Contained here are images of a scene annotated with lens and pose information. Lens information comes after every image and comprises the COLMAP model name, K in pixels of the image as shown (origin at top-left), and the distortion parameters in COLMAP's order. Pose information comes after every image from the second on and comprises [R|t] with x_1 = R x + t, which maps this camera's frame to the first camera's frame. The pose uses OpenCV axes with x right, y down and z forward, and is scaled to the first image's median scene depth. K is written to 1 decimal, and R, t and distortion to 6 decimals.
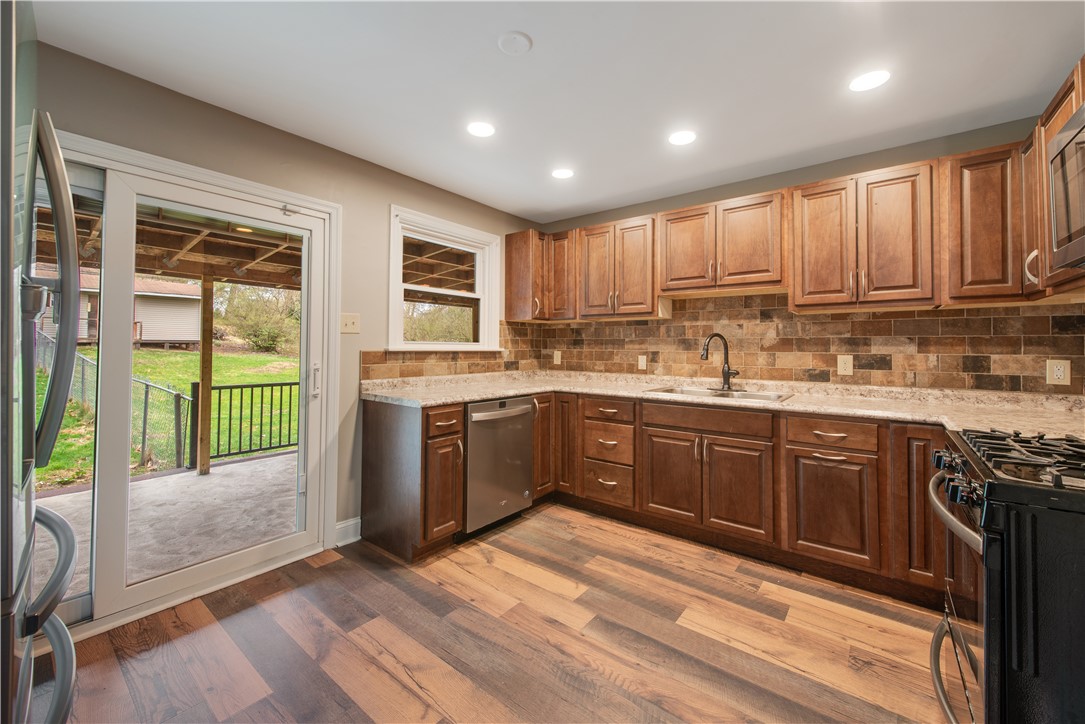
lens RADIAL K [[425.0, 0, 545.9], [0, 425.0, 337.6], [0, 0, 1]] dist [0.000538, -0.000003]
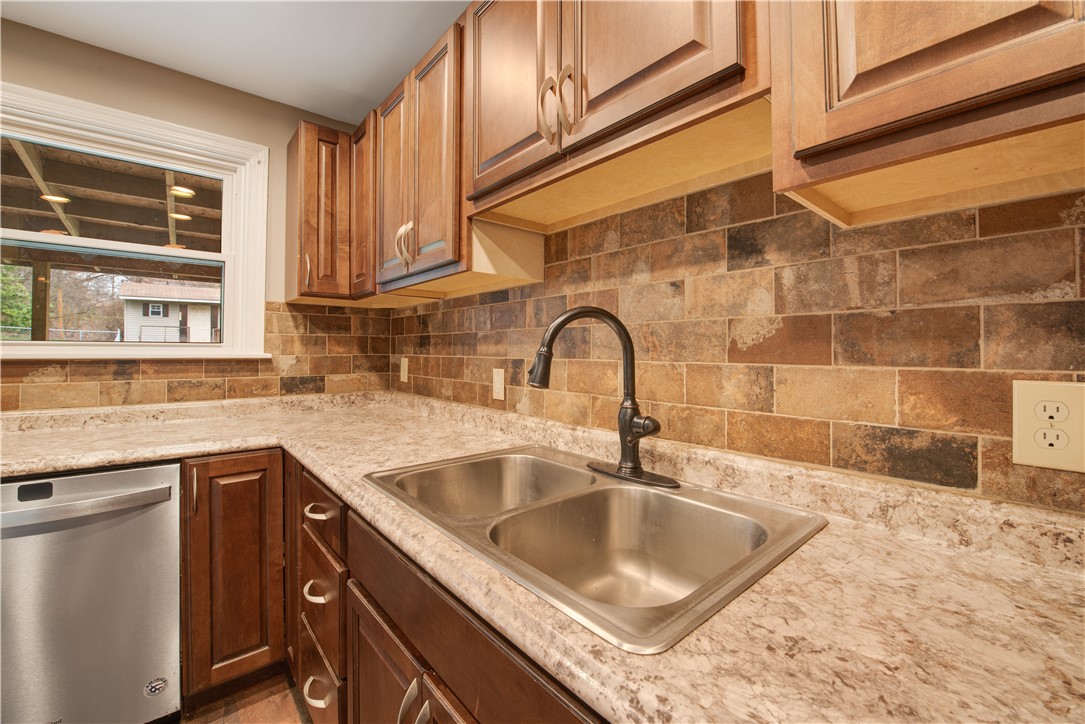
lens RADIAL K [[441.0, 0, 549.0], [0, 441.0, 346.0], [0, 0, 1]] dist [-0.011378, -0.005514]
pose [[0.981444, -0.006167, -0.191652, 0.459028], [0.008235, 0.999916, 0.009996, 0.017456], [0.191574, -0.011389, 0.981412, 0.685663]]
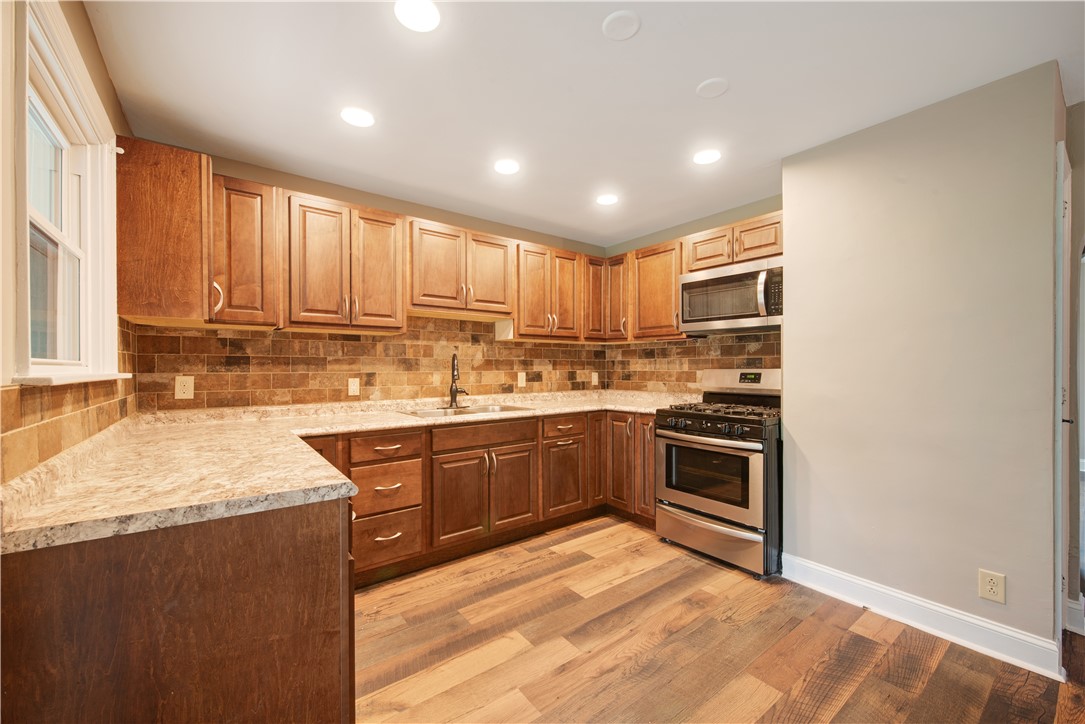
lens RADIAL K [[430.3, 0, 542.5], [0, 430.3, 368.0], [0, 0, 1]] dist [0.000120, -0.000030]
pose [[0.254652, -0.008851, 0.966992, -0.593611], [-0.016929, 0.999764, 0.013609, 0.006672], [-0.966885, -0.019835, 0.254442, 0.549876]]
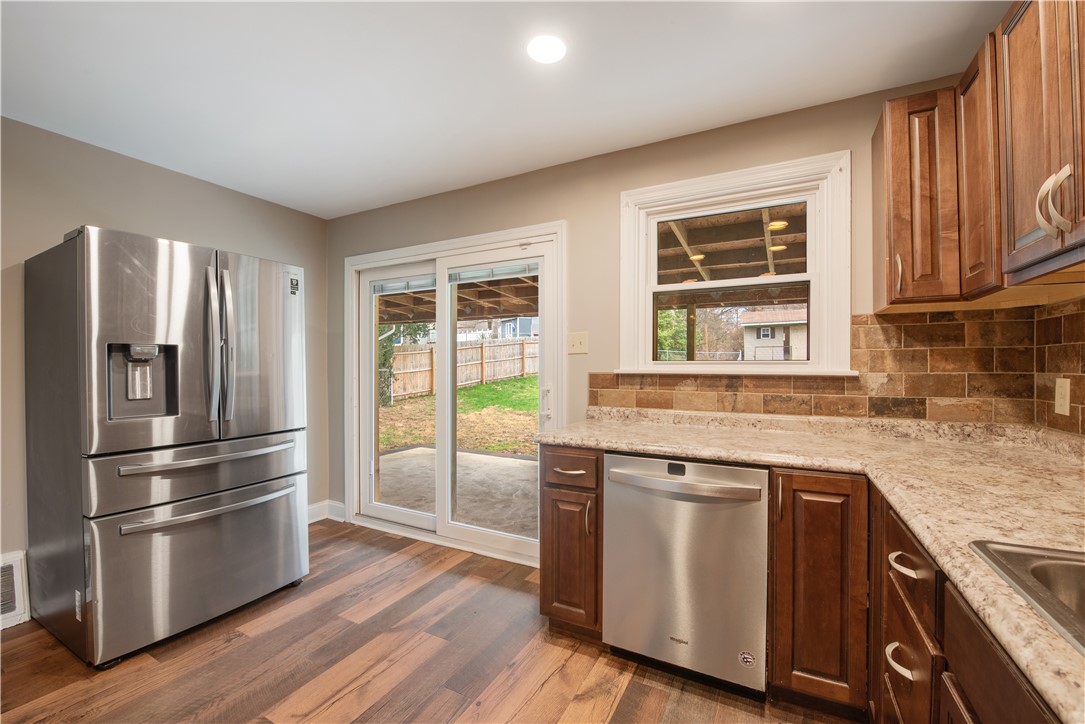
lens RADIAL K [[443.2, 0, 545.5], [0, 443.2, 366.5], [0, 0, 1]] dist [-0.013369, -0.003580]
pose [[0.173512, -0.007251, -0.984805, 0.449013], [0.023883, 0.999710, -0.003153, 0.017504], [0.984542, -0.022973, 0.173635, 0.721579]]
